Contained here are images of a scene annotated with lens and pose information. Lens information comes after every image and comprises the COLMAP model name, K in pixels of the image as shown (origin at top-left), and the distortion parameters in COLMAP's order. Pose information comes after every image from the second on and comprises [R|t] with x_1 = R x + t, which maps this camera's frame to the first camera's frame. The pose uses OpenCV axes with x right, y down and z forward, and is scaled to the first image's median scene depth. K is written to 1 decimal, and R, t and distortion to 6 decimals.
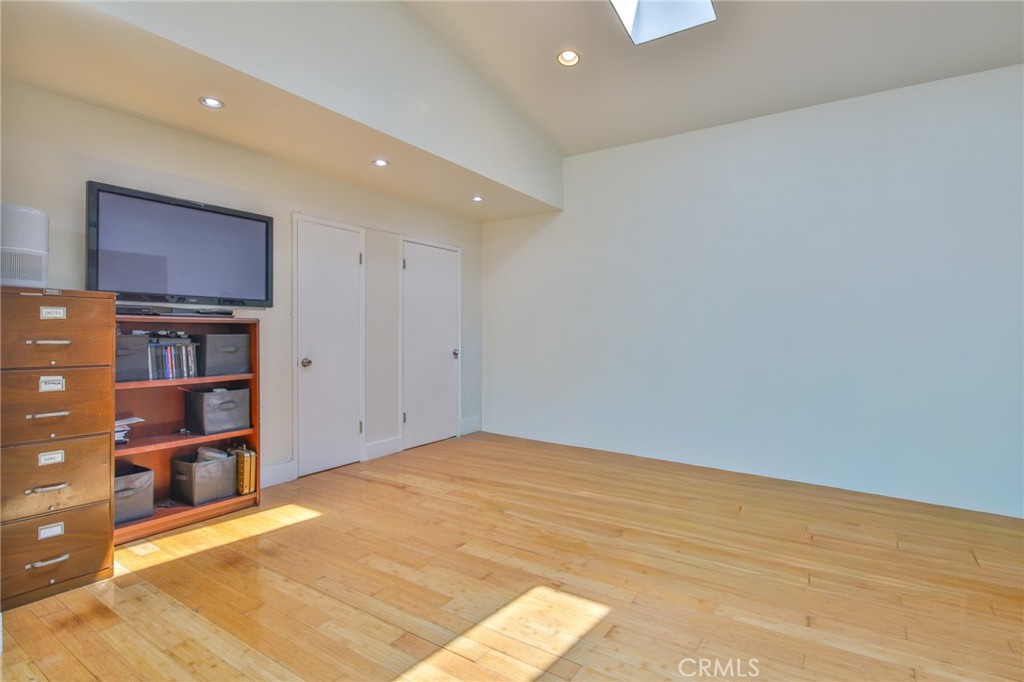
lens RADIAL K [[507.7, 0, 513.8], [0, 507.7, 335.2], [0, 0, 1]] dist [-0.002886, -0.006486]
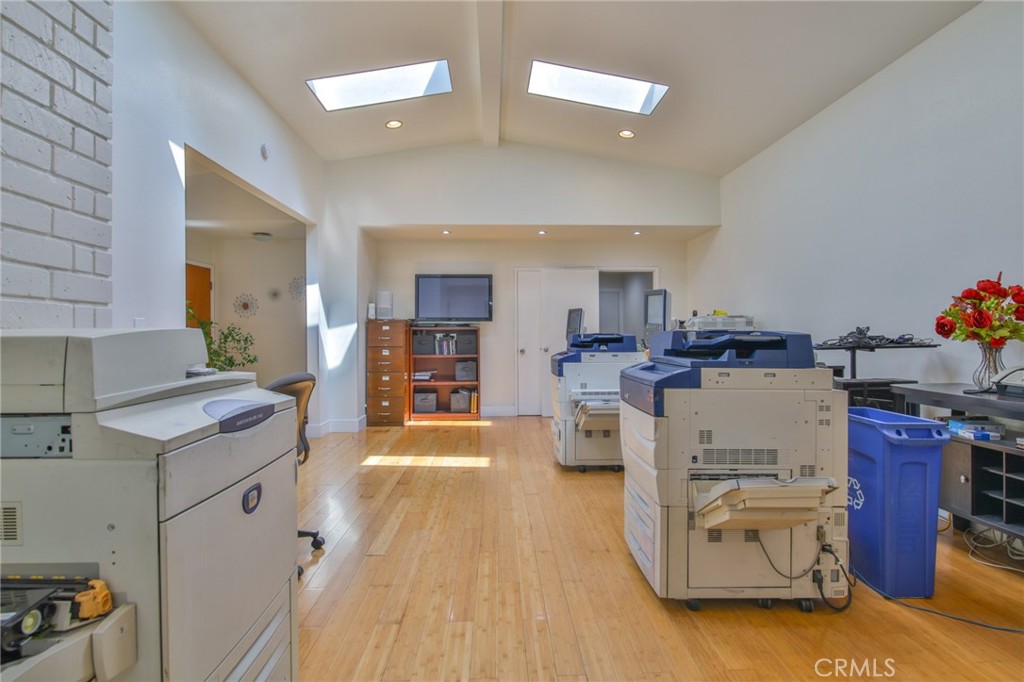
lens RADIAL K [[507.7, 0, 509.6], [0, 507.7, 336.0], [0, 0, 1]] dist [-0.002886, -0.006486]
pose [[0.576333, 0.000997, -0.817215, 1.242118], [0.000191, 0.999999, 0.001354, -0.000998], [0.817215, -0.000936, 0.576332, -0.065280]]
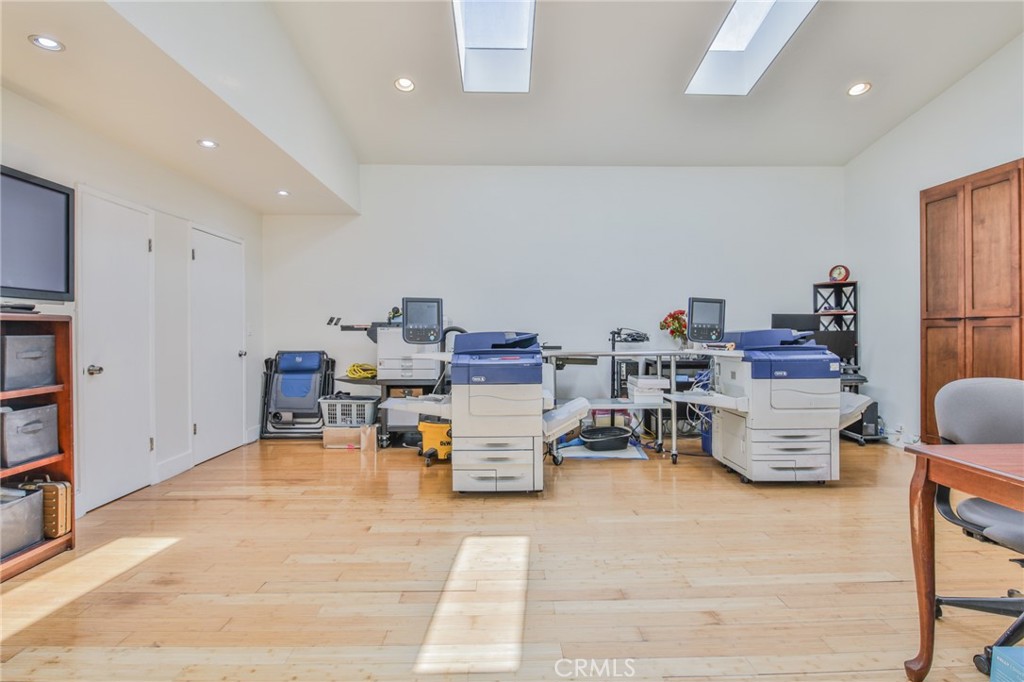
lens RADIAL K [[507.7, 0, 512.4], [0, 507.7, 337.3], [0, 0, 1]] dist [-0.002886, -0.006486]
pose [[0.821201, -0.008508, 0.570575, -0.394052], [0.005679, 0.999961, 0.006738, 0.000176], [-0.570611, -0.002293, 0.821218, -0.053250]]
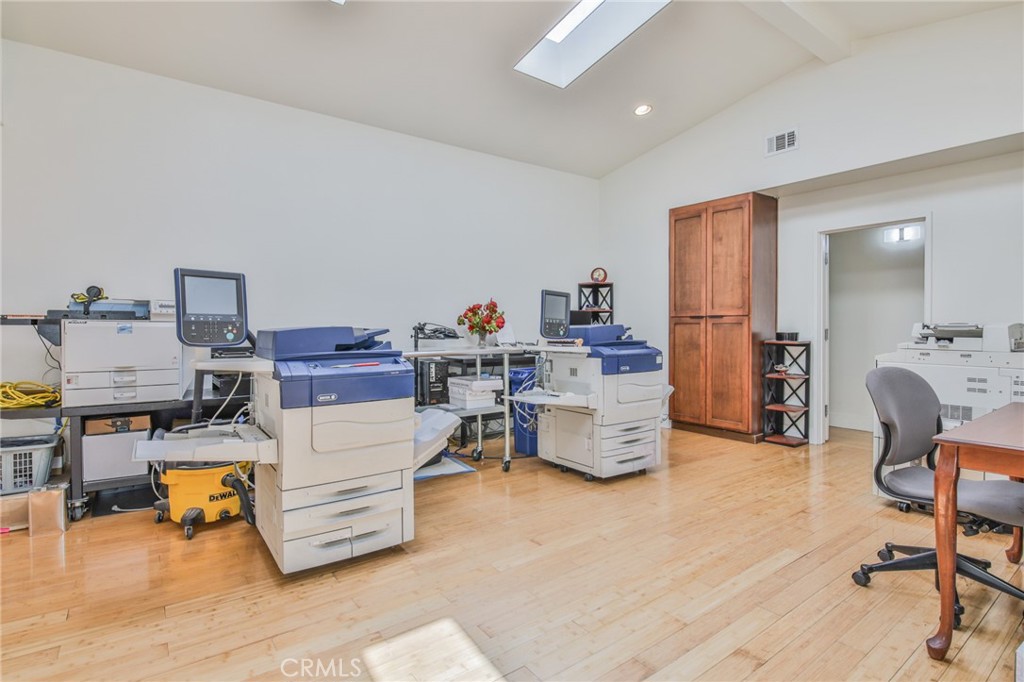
lens RADIAL K [[507.7, 0, 514.6], [0, 507.7, 336.4], [0, 0, 1]] dist [-0.002886, -0.006486]
pose [[0.340288, -0.018242, 0.940144, -0.422086], [0.006052, 0.999834, 0.017209, -0.001541], [-0.940302, -0.000166, 0.340342, 0.367798]]
